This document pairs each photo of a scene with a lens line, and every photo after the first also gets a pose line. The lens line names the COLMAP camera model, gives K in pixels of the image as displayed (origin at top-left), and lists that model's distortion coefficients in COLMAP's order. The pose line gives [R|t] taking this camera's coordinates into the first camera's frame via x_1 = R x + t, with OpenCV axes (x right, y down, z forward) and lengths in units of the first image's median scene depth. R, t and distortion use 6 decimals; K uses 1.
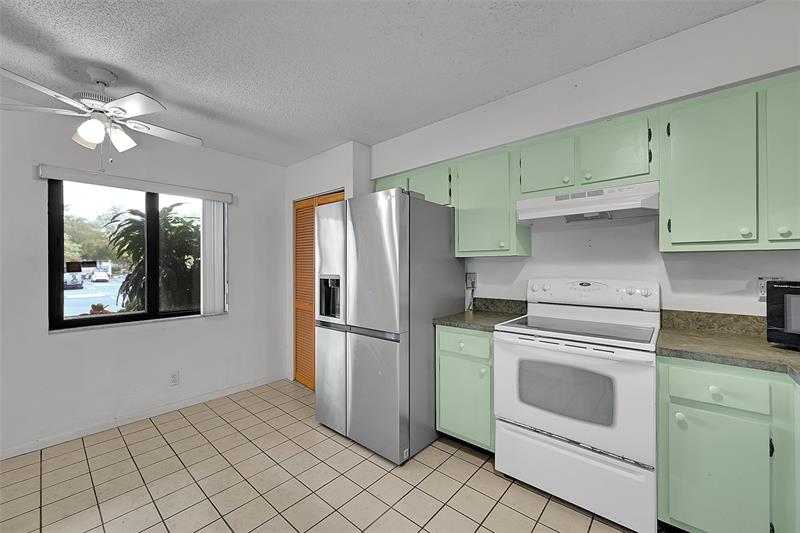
lens RADIAL K [[314.8, 0, 395.8], [0, 314.8, 267.9], [0, 0, 1]] dist [-0.001689, 0.000700]
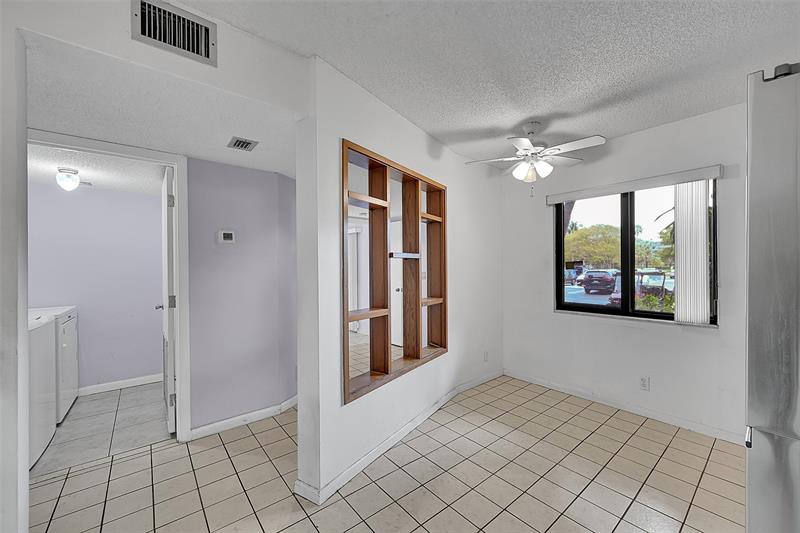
lens RADIAL K [[314.8, 0, 394.5], [0, 314.8, 266.9], [0, 0, 1]] dist [-0.001689, 0.000700]
pose [[-0.170330, 0.005786, -0.985370, 0.429818], [0.005247, 0.999974, 0.004965, -0.006820], [0.985373, -0.004324, -0.170356, 0.511779]]
